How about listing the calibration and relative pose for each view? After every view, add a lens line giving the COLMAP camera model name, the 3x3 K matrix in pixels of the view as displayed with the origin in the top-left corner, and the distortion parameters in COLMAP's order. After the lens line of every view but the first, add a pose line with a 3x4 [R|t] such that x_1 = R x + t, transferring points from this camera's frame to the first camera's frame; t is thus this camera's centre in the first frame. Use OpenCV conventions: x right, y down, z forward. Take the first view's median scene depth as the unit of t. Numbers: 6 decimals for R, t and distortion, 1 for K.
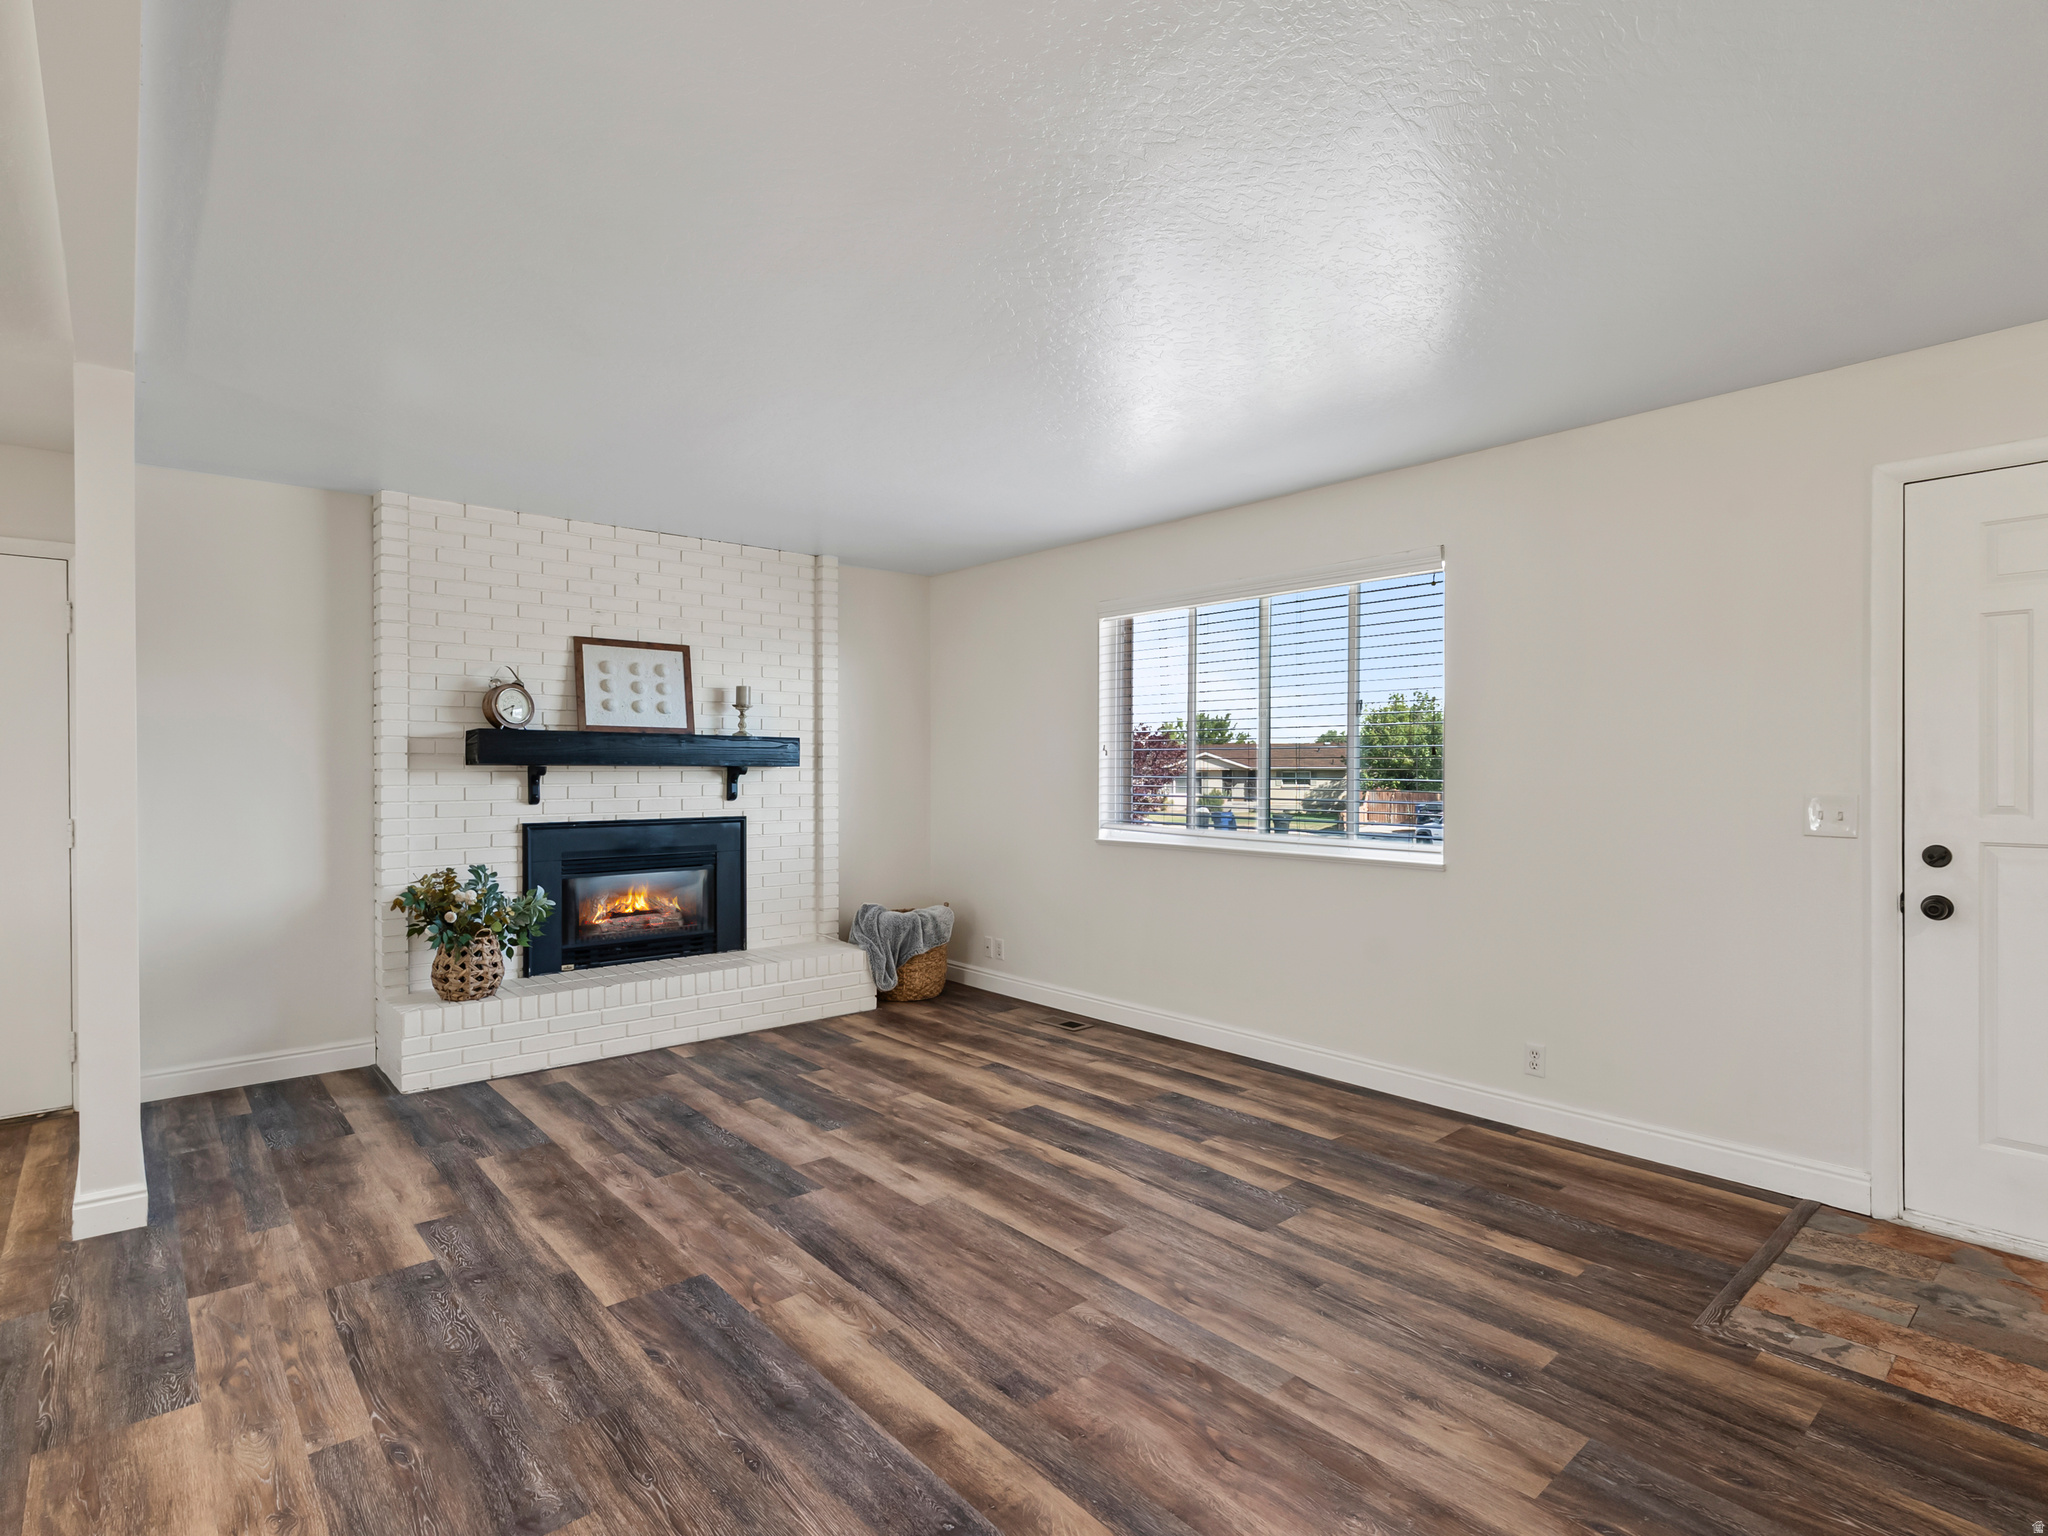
lens RADIAL K [[1042.9, 0, 1025.3], [0, 1042.9, 774.8], [0, 0, 1]] dist [-0.004554, 0.002228]
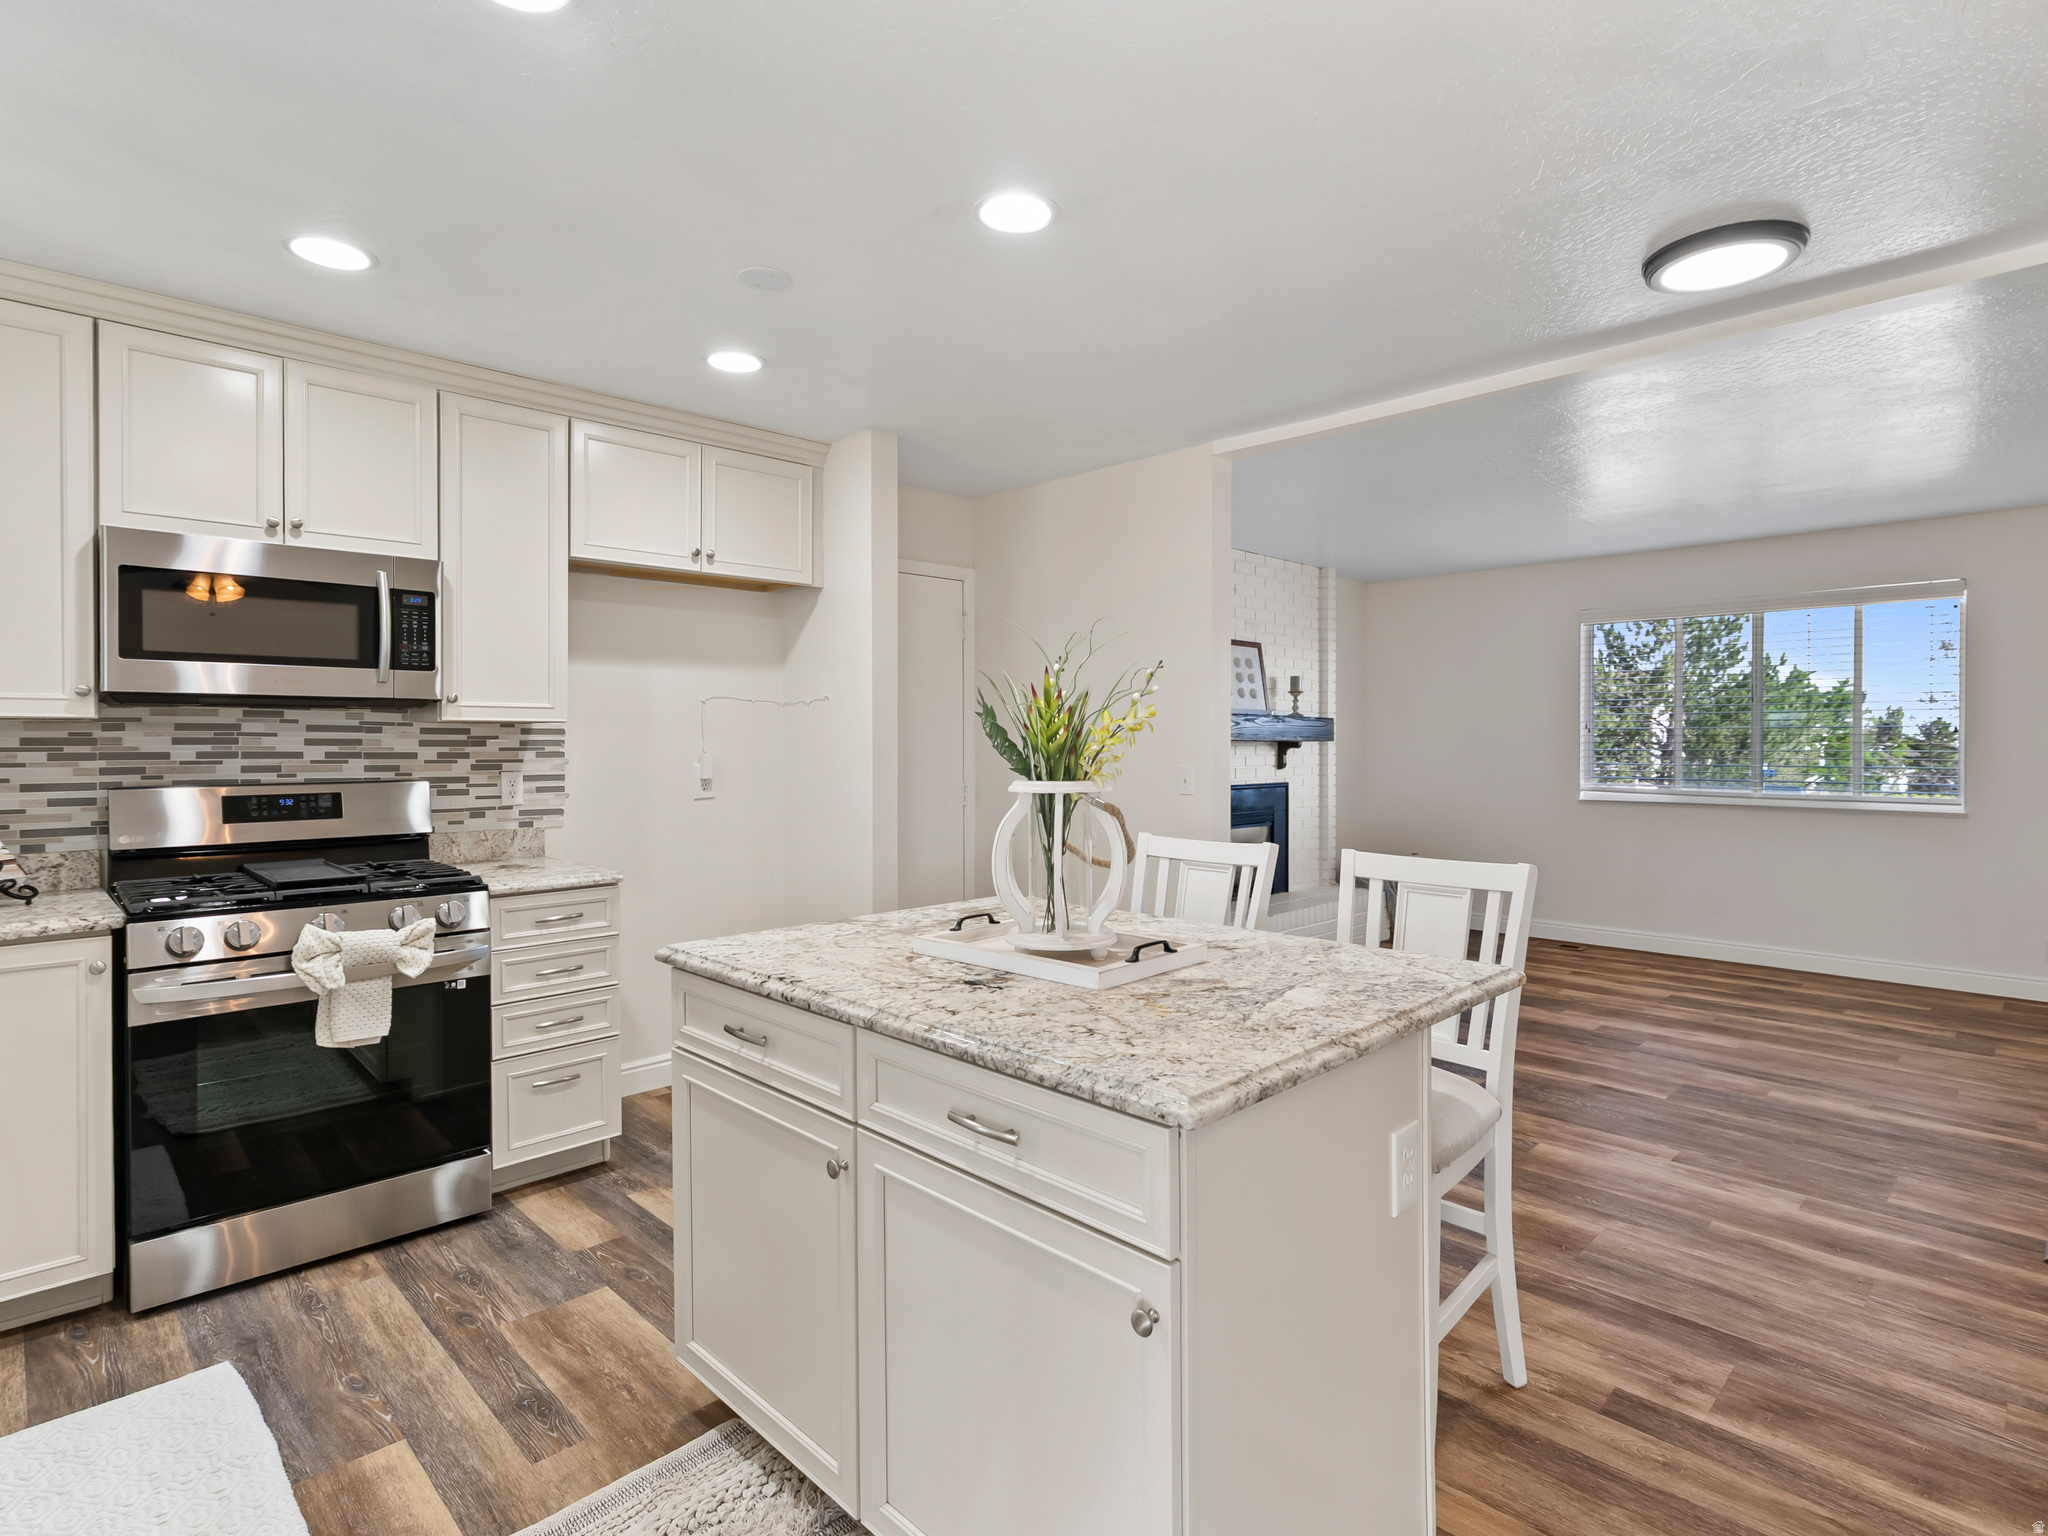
lens RADIAL K [[1052.3, 0, 1025.8], [0, 1052.3, 748.8], [0, 0, 1]] dist [-0.002389, 0.001133]
pose [[0.998301, -0.001908, 0.058235, -1.072502], [0.002050, 0.999995, -0.002390, 0.004901], [-0.058230, 0.002506, 0.998300, -0.352398]]
